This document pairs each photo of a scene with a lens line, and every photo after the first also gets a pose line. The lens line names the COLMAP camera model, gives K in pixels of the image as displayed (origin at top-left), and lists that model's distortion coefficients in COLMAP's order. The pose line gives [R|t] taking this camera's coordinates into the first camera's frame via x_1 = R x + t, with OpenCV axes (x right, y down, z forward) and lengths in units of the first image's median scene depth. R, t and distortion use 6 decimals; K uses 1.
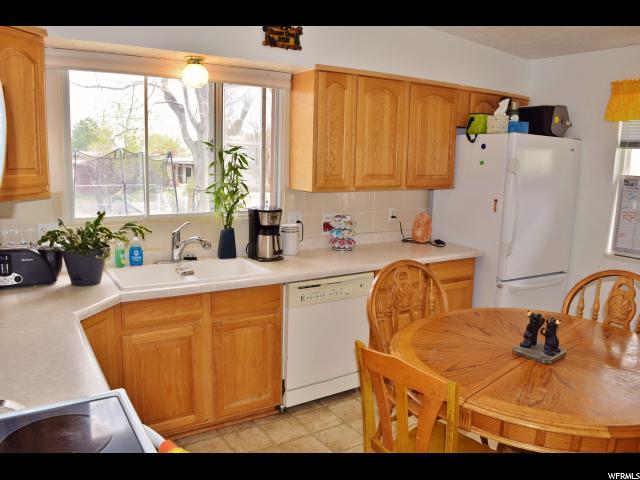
lens RADIAL K [[503.4, 0, 320.0], [0, 503.4, 240.0], [0, 0, 1]] dist [-0.090025, 0.015040]
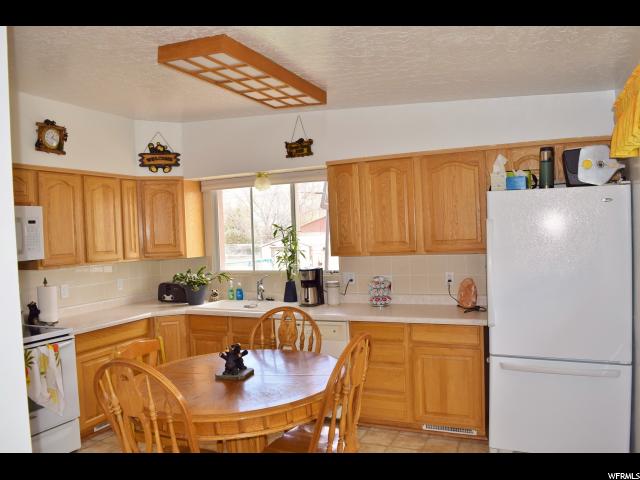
lens RADIAL K [[503.4, 0, 320.0], [0, 503.4, 240.0], [0, 0, 1]] dist [-0.090025, 0.015040]
pose [[0.549031, -0.029451, -0.835283, 1.106431], [-0.084597, 0.992288, -0.090592, -0.016852], [0.831510, 0.120400, 0.542305, 0.268392]]
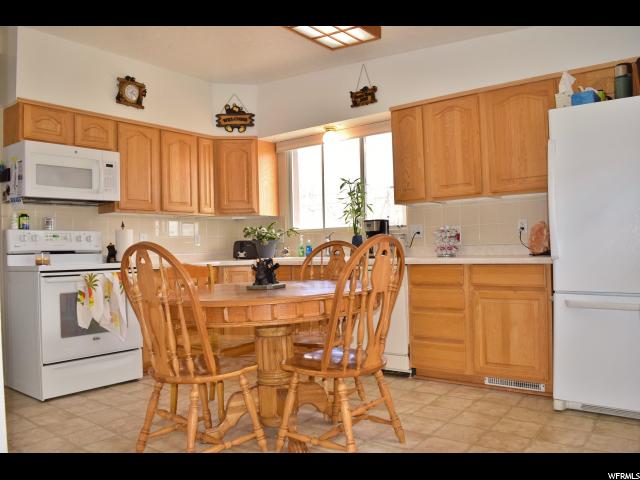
lens RADIAL K [[503.4, 0, 320.0], [0, 503.4, 240.0], [0, 0, 1]] dist [-0.090025, 0.015040]
pose [[0.343079, -0.049318, -0.938011, 1.143476], [-0.118035, 0.988441, -0.095141, 0.140834], [0.931861, 0.143359, 0.333292, 0.431590]]
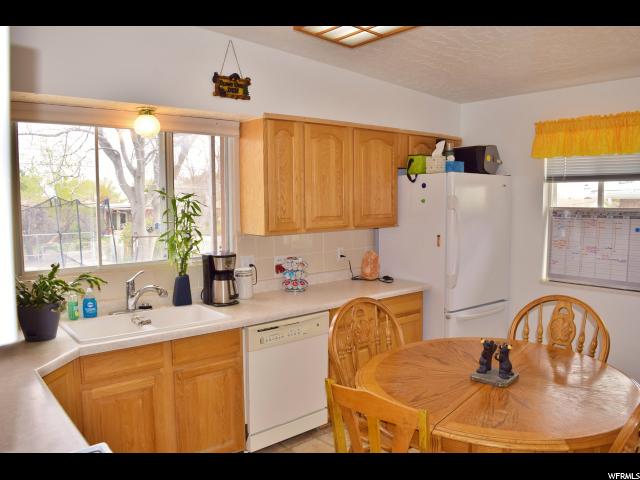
lens RADIAL K [[503.4, 0, 320.0], [0, 503.4, 240.0], [0, 0, 1]] dist [-0.090025, 0.015040]
pose [[0.991360, -0.041806, 0.124326, -0.033315], [0.051538, 0.995766, -0.076121, -0.003235], [-0.120617, 0.081871, 0.989317, -0.025044]]
